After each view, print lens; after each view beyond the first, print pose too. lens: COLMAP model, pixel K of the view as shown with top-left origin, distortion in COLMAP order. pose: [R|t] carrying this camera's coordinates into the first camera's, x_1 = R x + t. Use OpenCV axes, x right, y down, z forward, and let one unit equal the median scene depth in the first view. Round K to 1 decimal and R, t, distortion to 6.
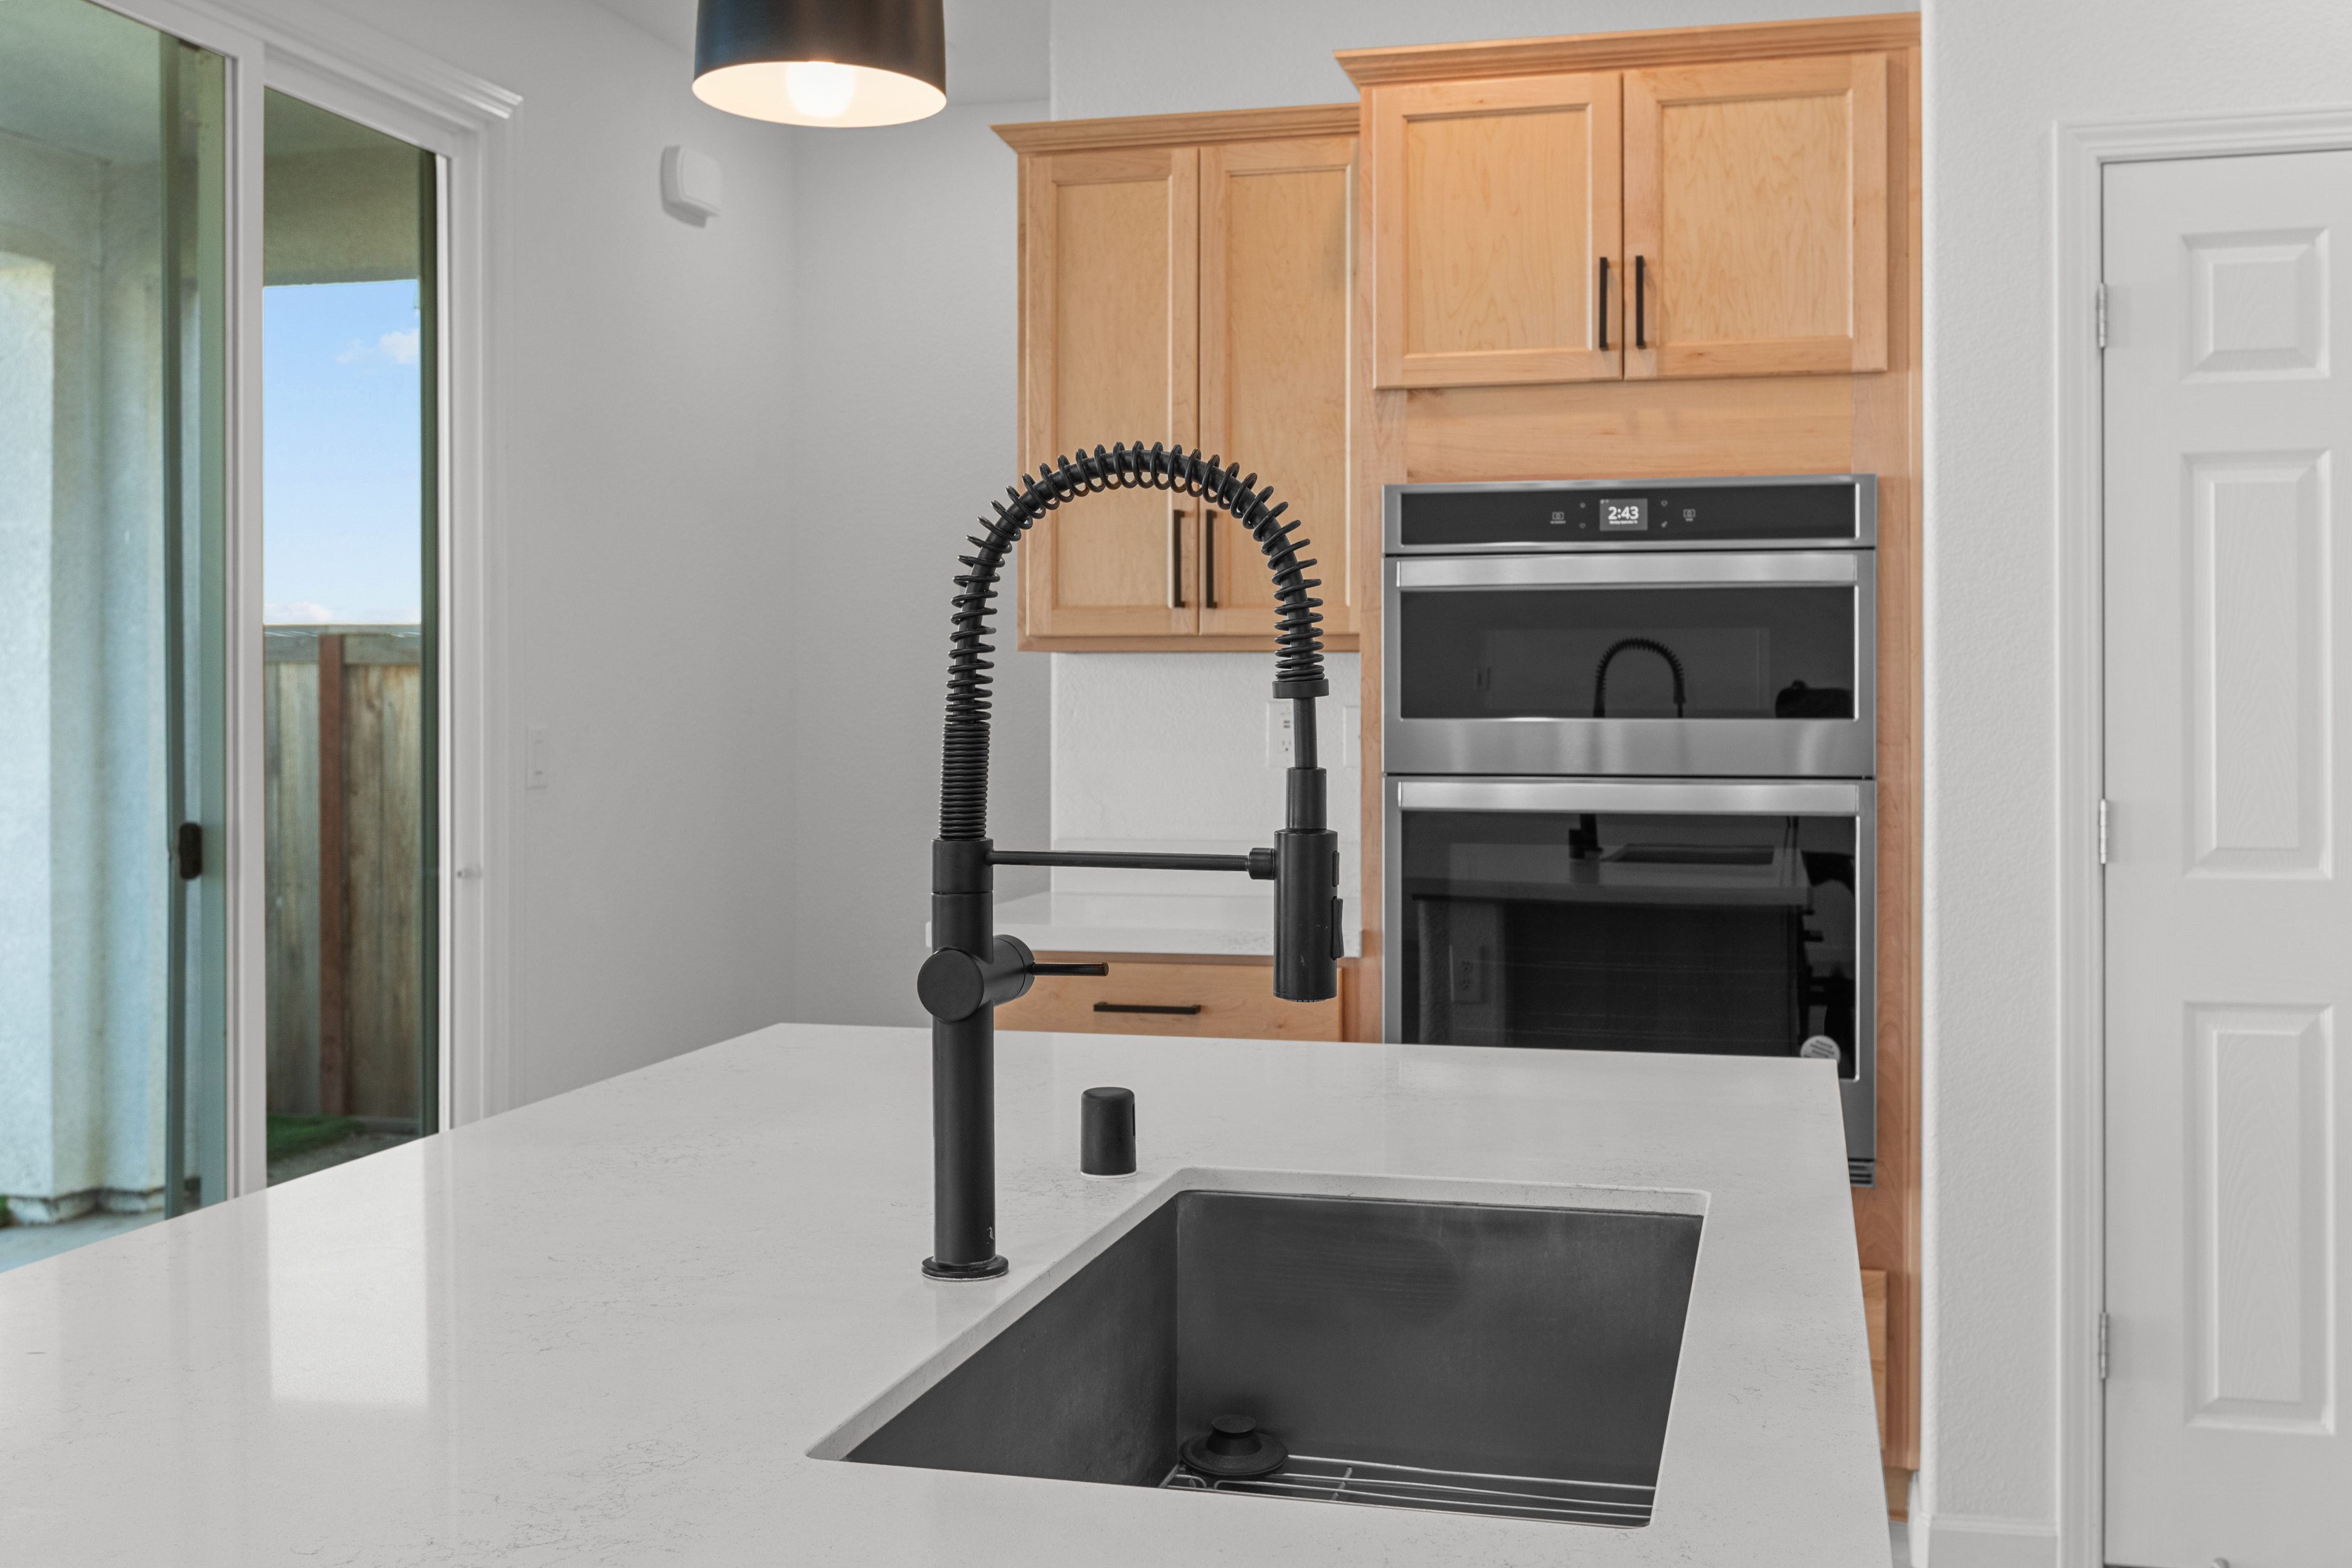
lens RADIAL K [[2367.6, 0, 1173.3], [0, 2367.6, 700.5], [0, 0, 1]] dist [-0.004913, -0.011183]
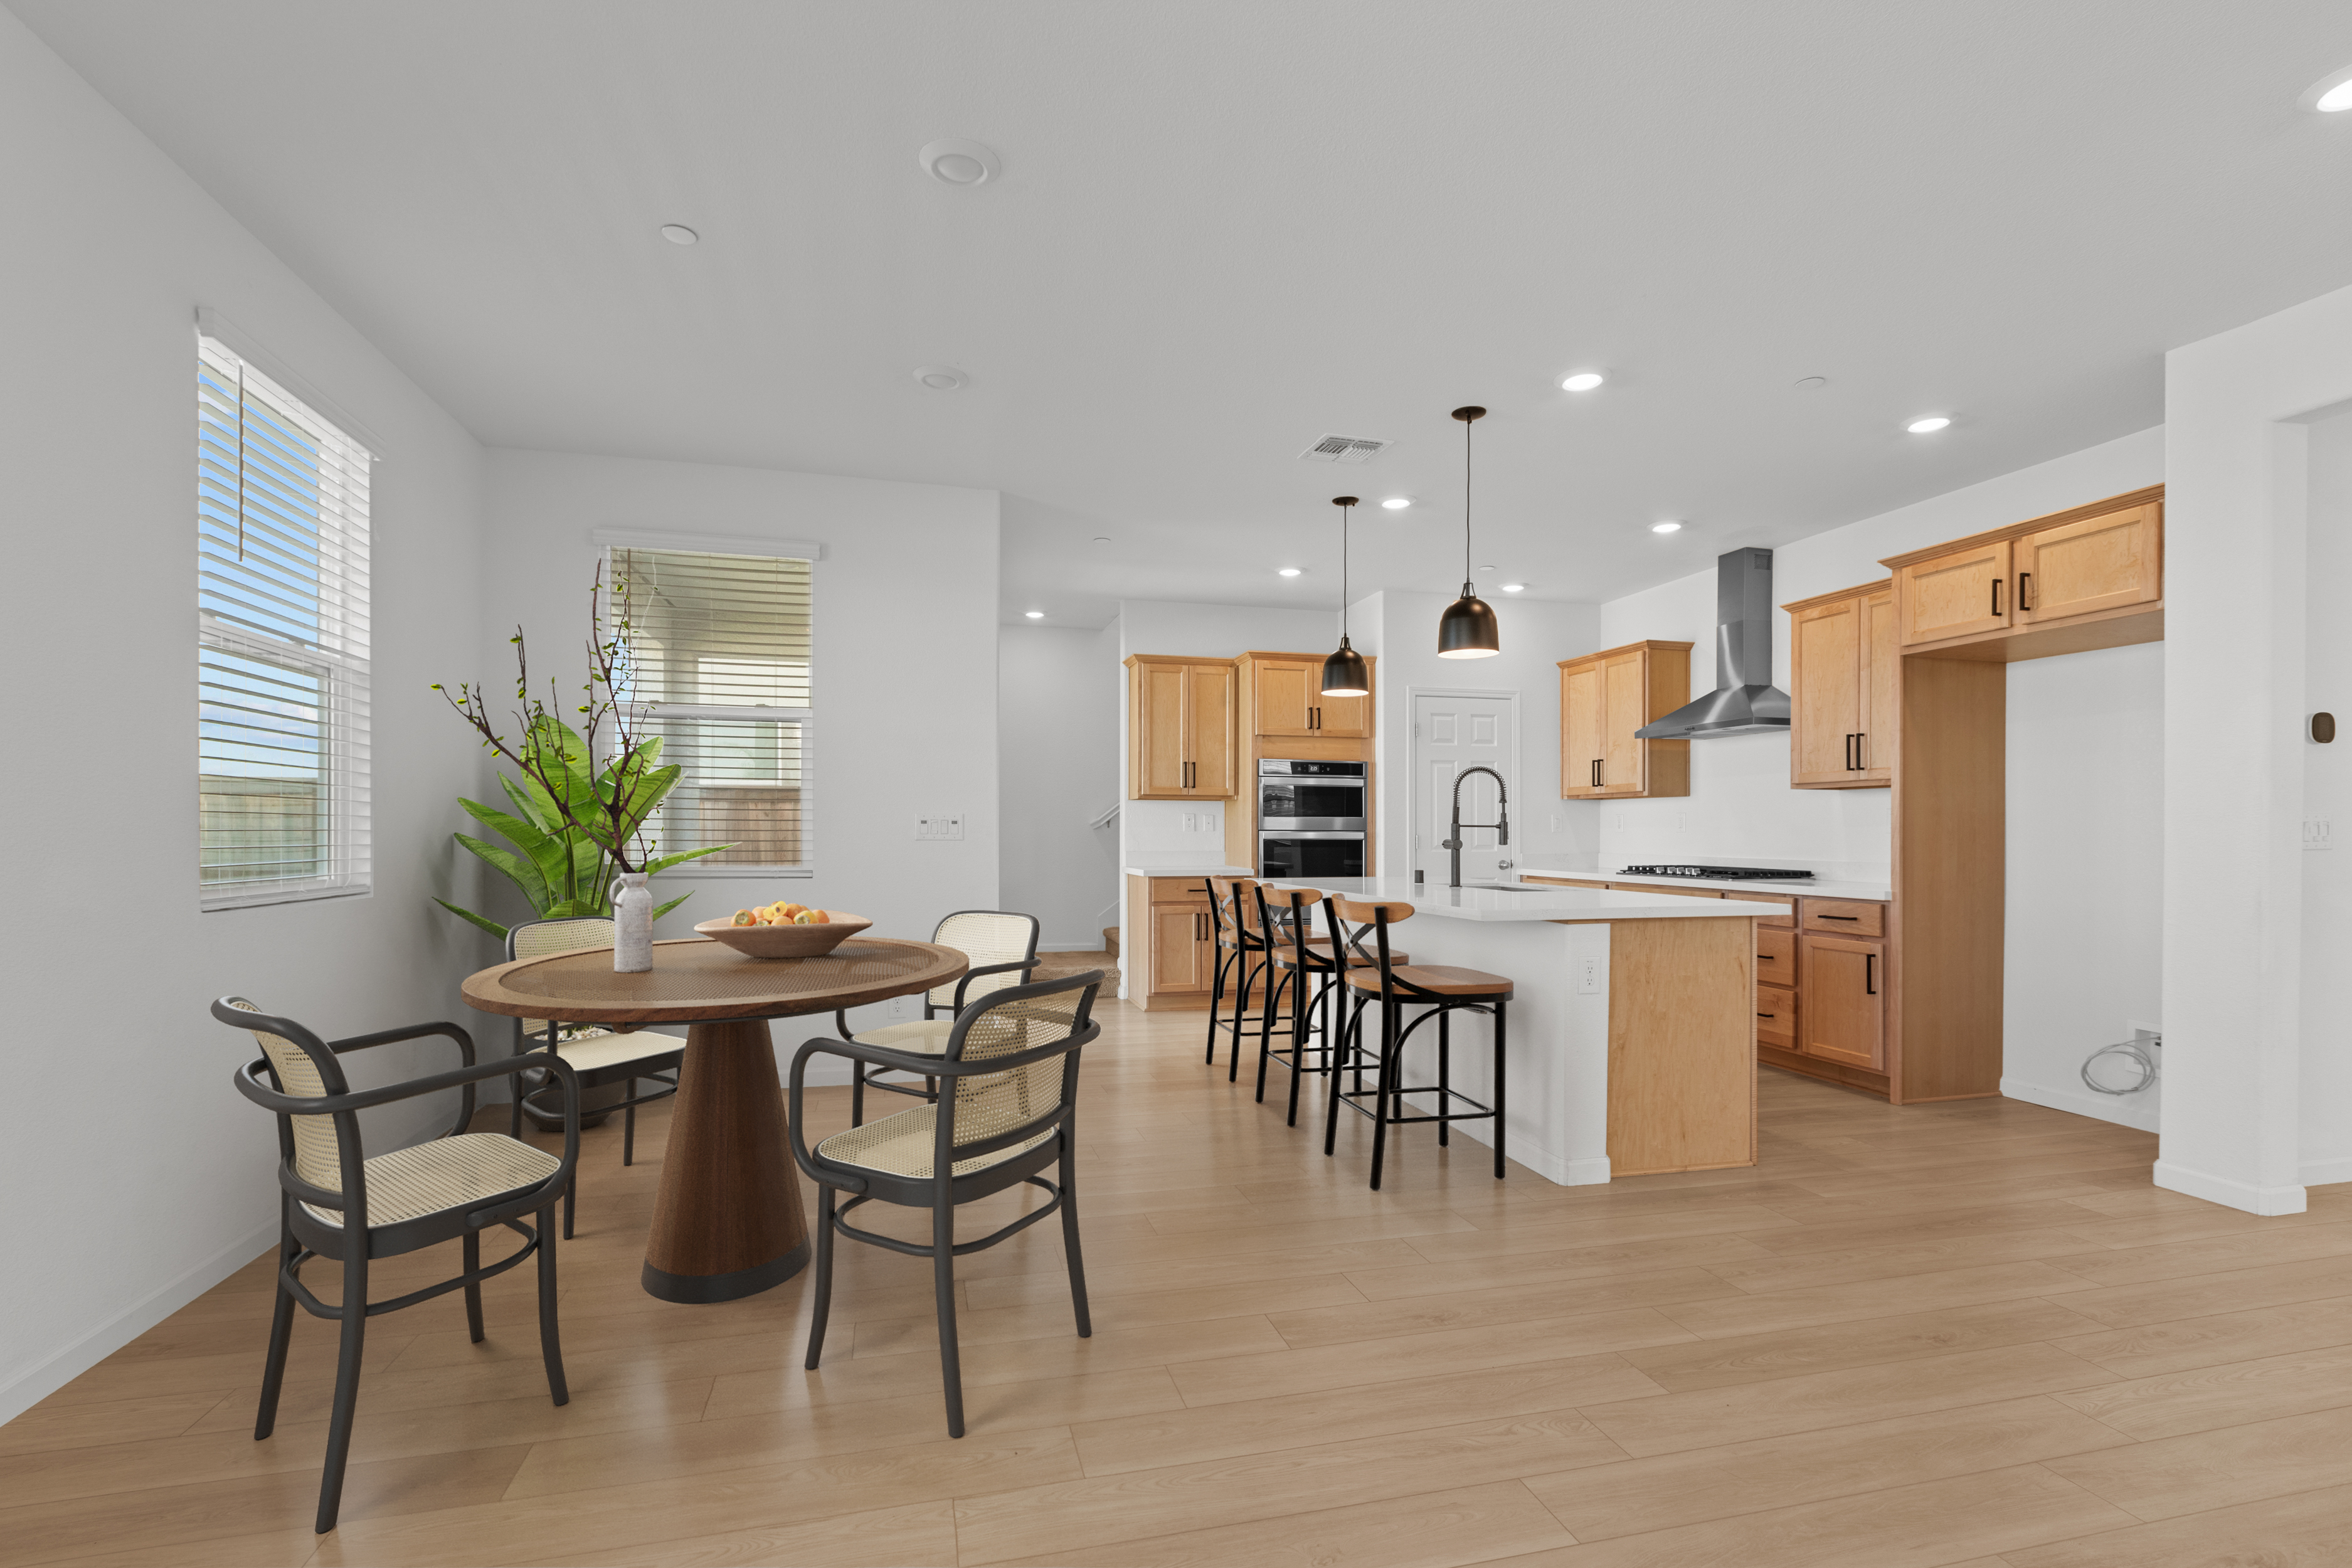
lens RADIAL K [[1054.3, 0, 1171.3], [0, 1054.3, 838.2], [0, 0, 1]] dist [0.001158, 0.000053]
pose [[0.873482, -0.000091, 0.486856, -0.950634], [-0.003124, 0.999978, 0.005792, 0.035840], [-0.486846, -0.006580, 0.873463, -0.518727]]
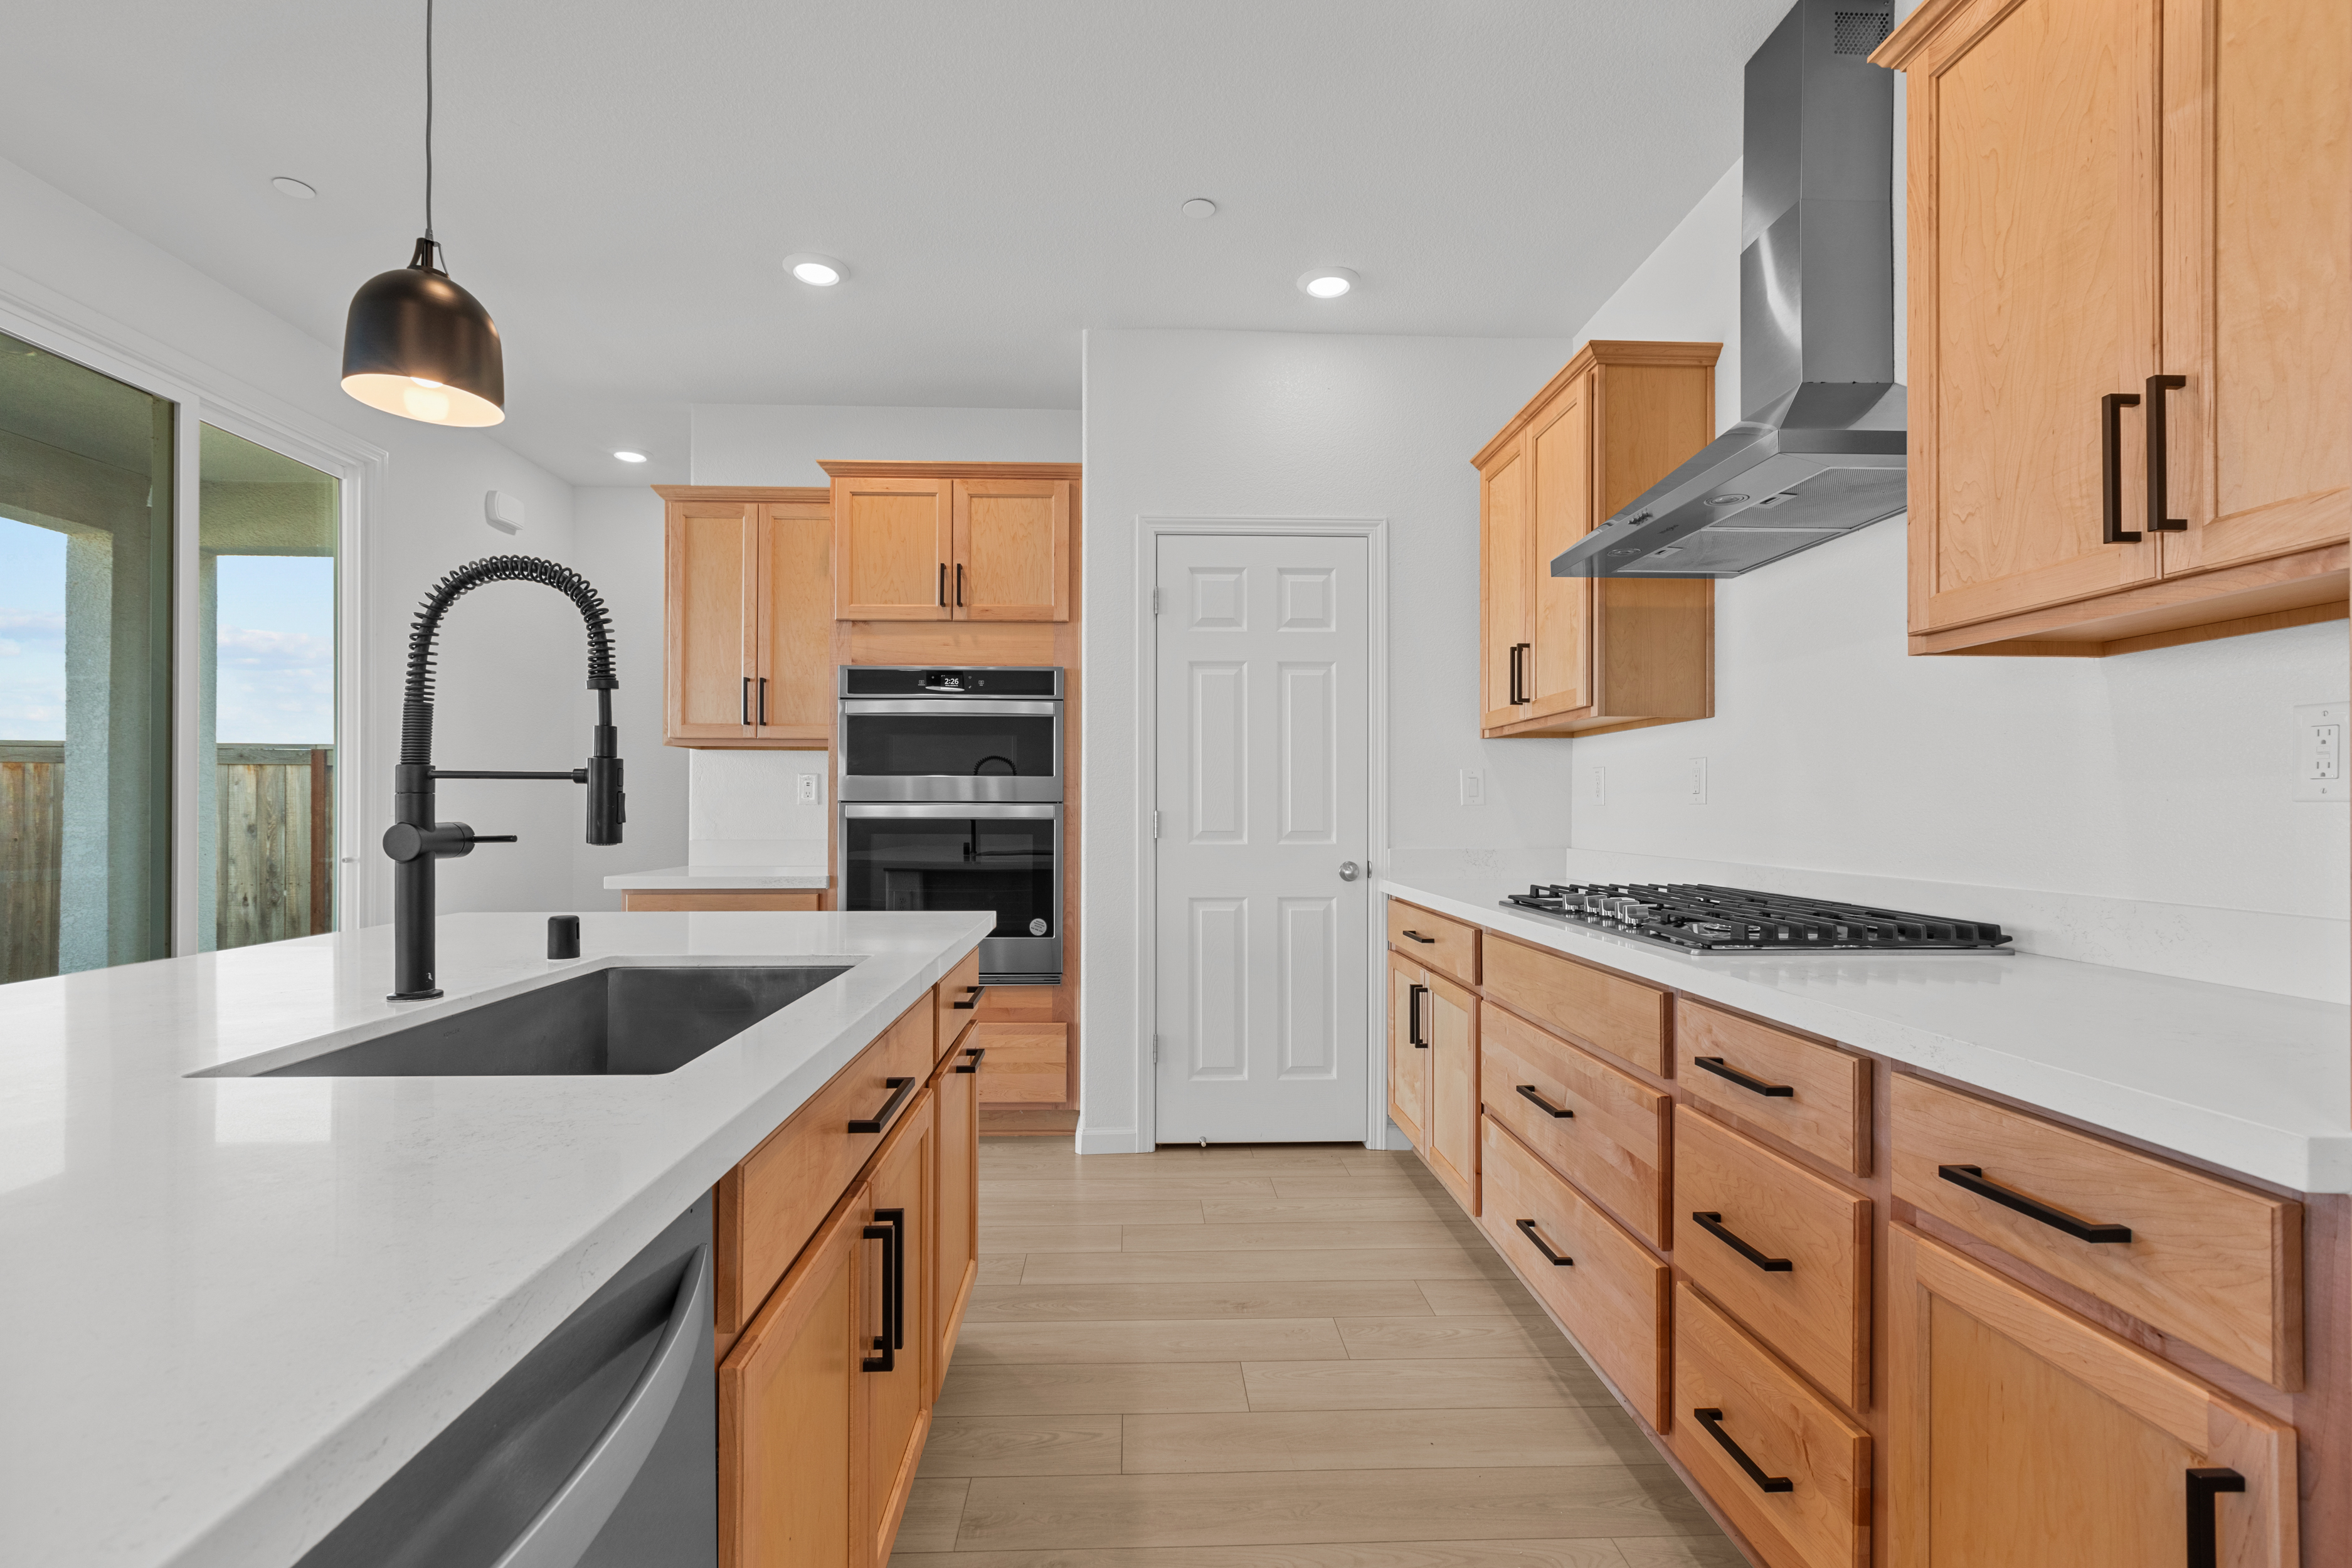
lens RADIAL K [[1052.5, 0, 1163.6], [0, 1052.5, 805.2], [0, 0, 1]] dist [-0.000560, -0.000265]
pose [[0.957629, 0.004197, 0.287974, 0.099077], [-0.003024, 0.999985, -0.004518, 0.038733], [-0.287989, 0.003456, 0.957627, 0.016583]]
